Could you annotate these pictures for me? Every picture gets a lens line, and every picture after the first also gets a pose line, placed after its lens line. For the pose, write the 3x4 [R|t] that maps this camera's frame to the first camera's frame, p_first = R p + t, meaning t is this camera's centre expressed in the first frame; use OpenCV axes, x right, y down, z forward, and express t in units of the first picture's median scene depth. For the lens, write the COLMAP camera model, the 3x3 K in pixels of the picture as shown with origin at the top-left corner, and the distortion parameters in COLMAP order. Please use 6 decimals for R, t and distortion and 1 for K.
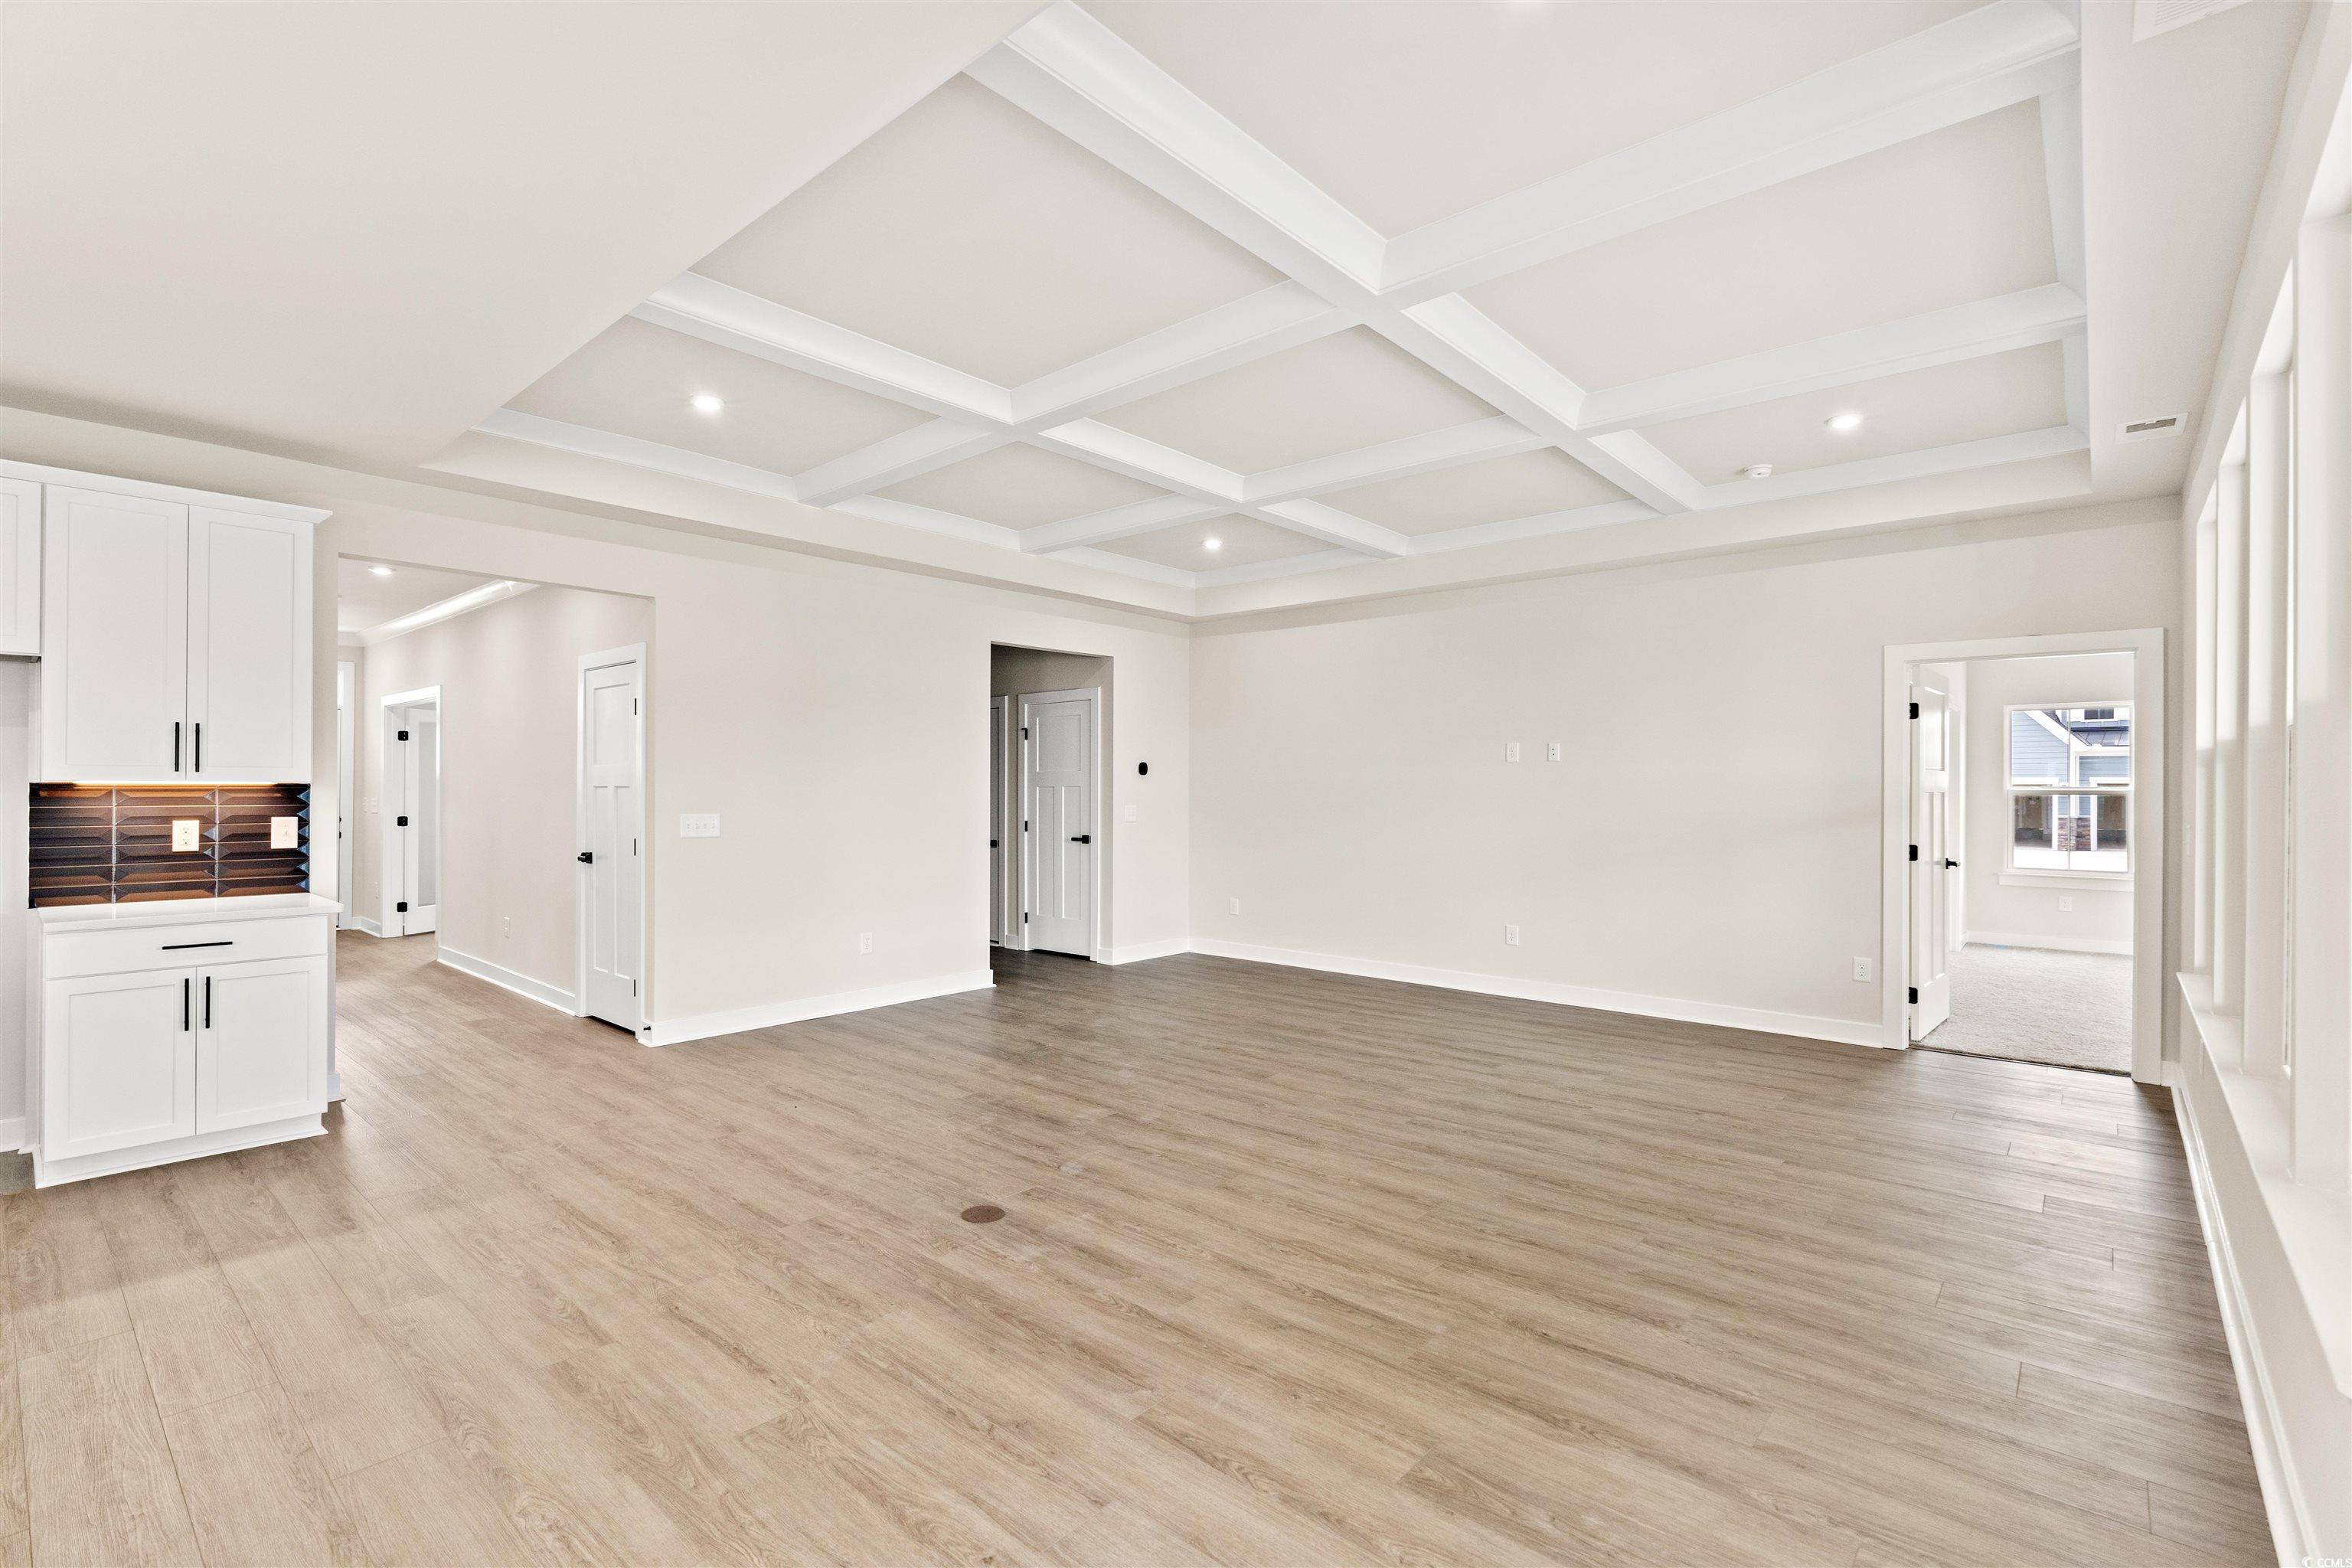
lens RADIAL K [[1056.6, 0, 1180.4], [0, 1056.6, 788.0], [0, 0, 1]] dist [0.001655, 0.000036]
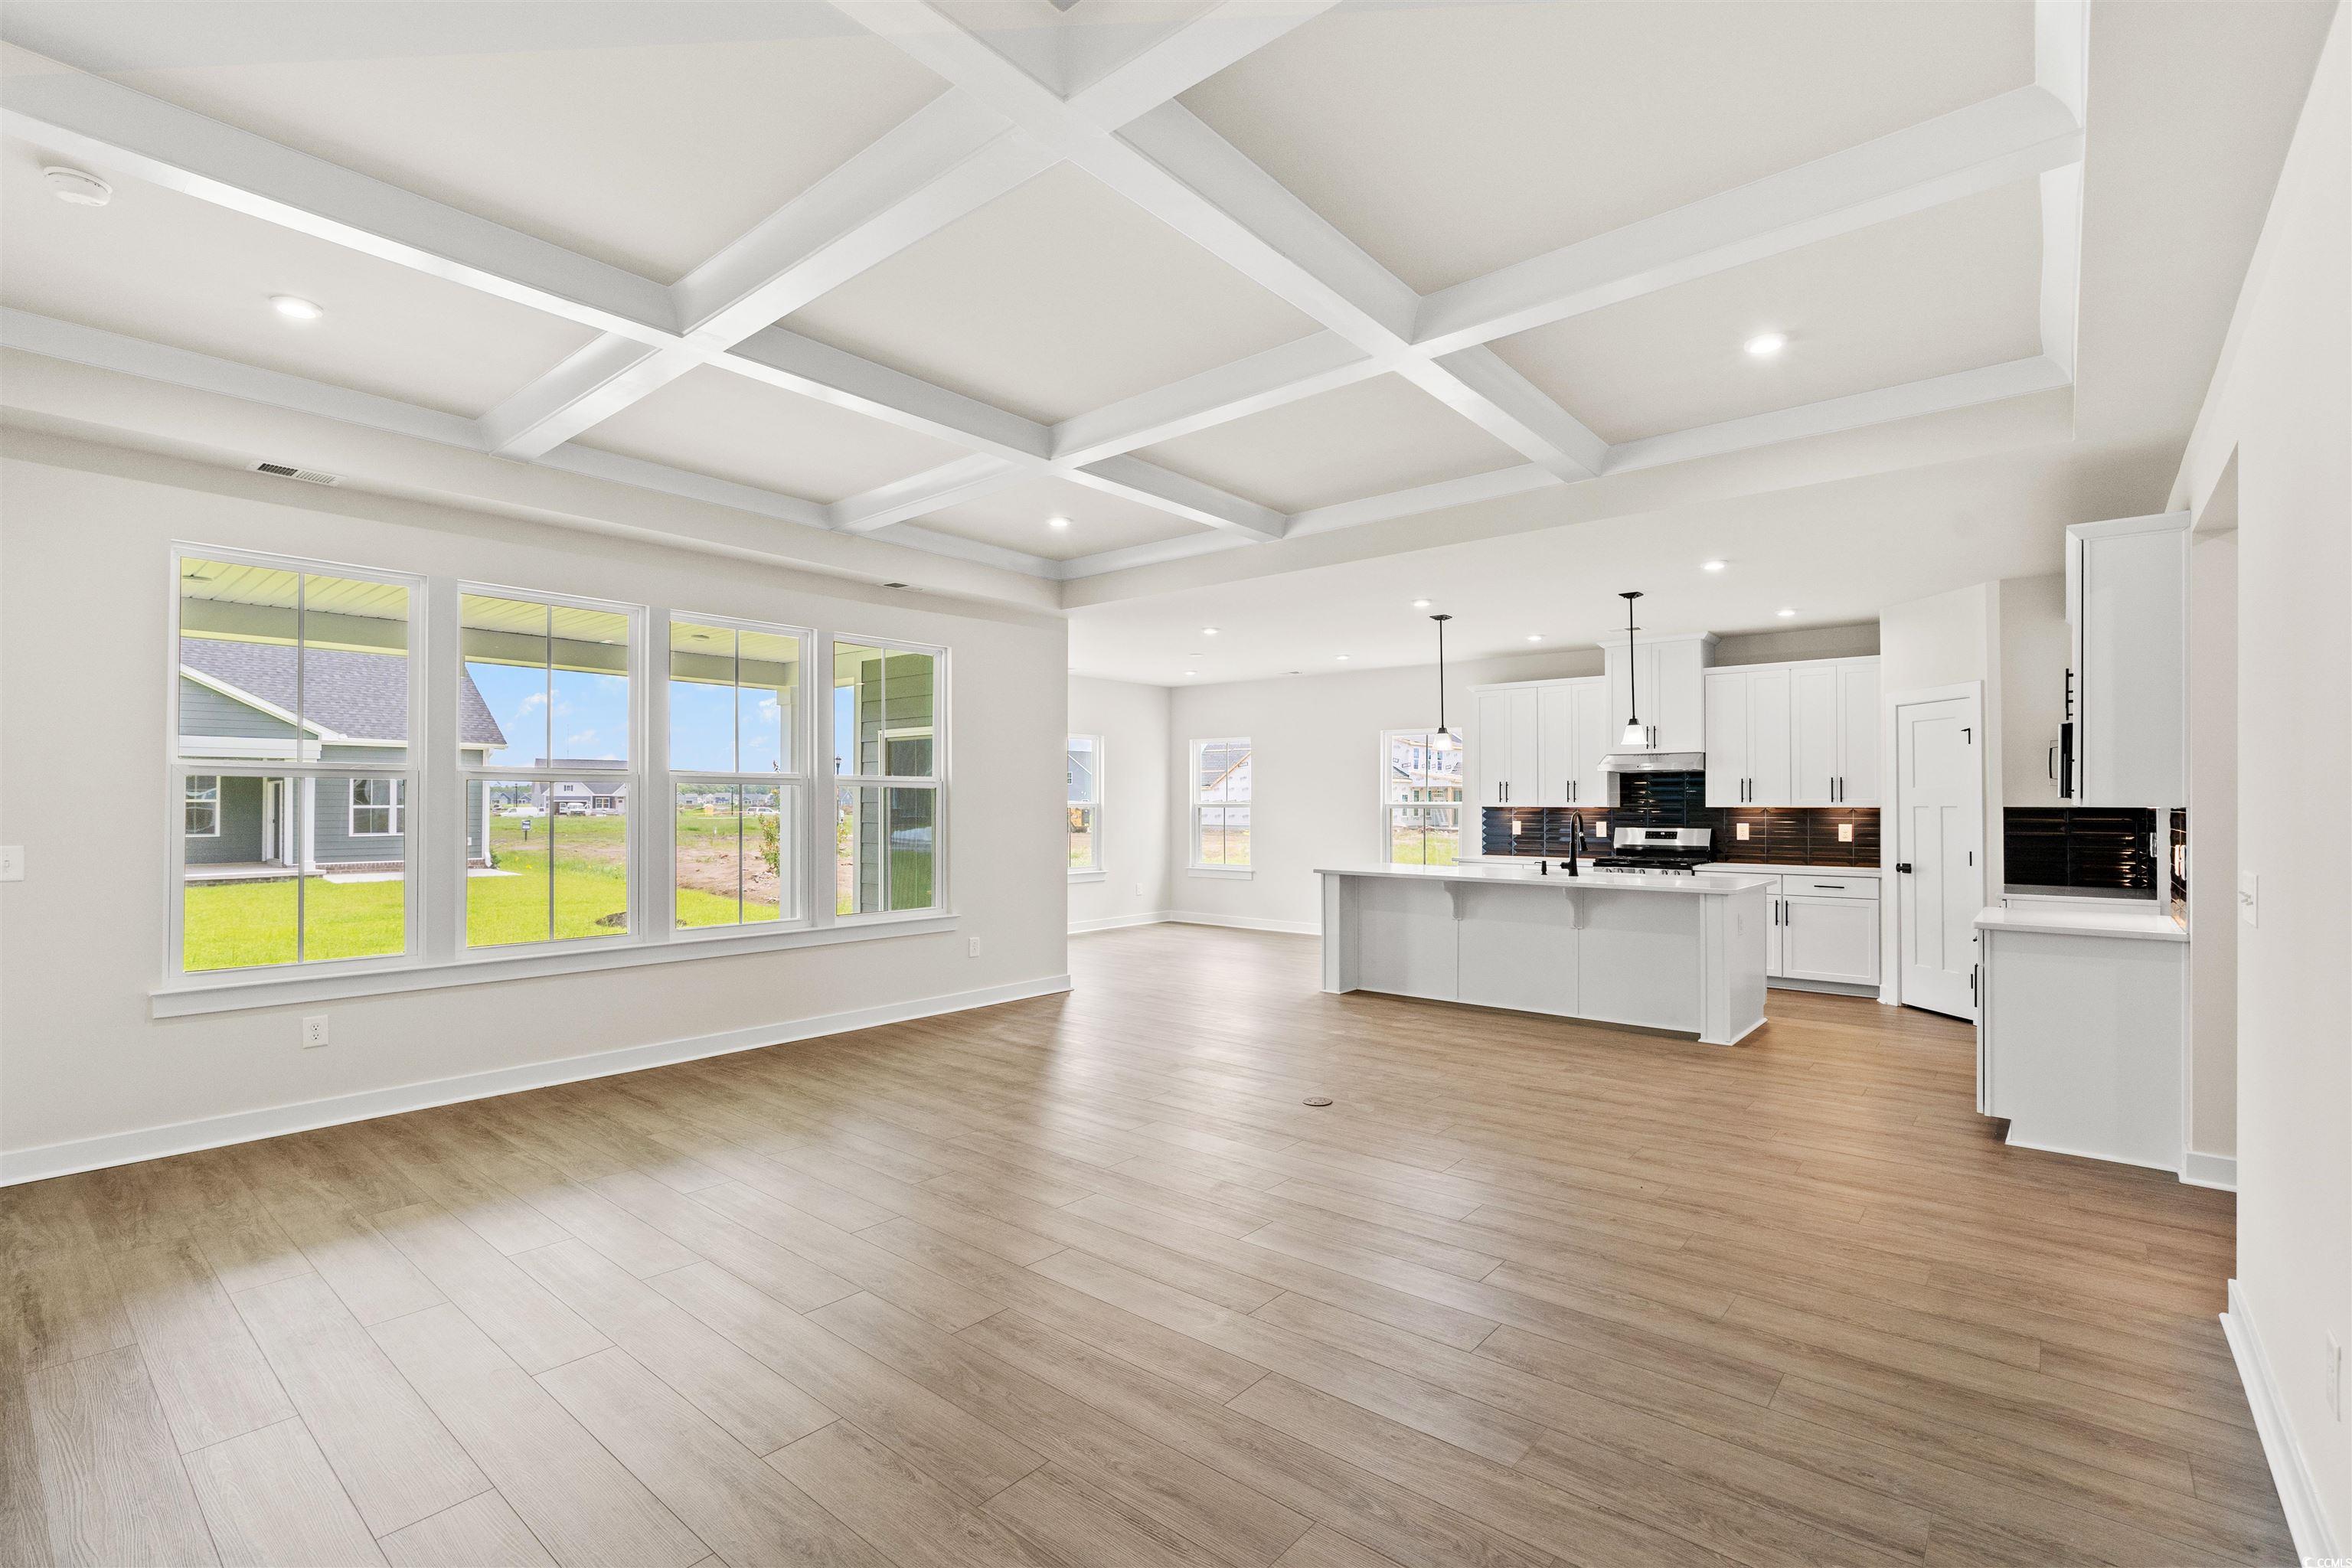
lens RADIAL K [[1056.6, 0, 1179.4], [0, 1056.6, 792.1], [0, 0, 1]] dist [0.001655, 0.000036]
pose [[-0.999828, -0.007258, -0.017090, 0.030379], [-0.007161, 0.999958, -0.005686, -0.010498], [0.017131, -0.005562, -0.999838, 2.381137]]
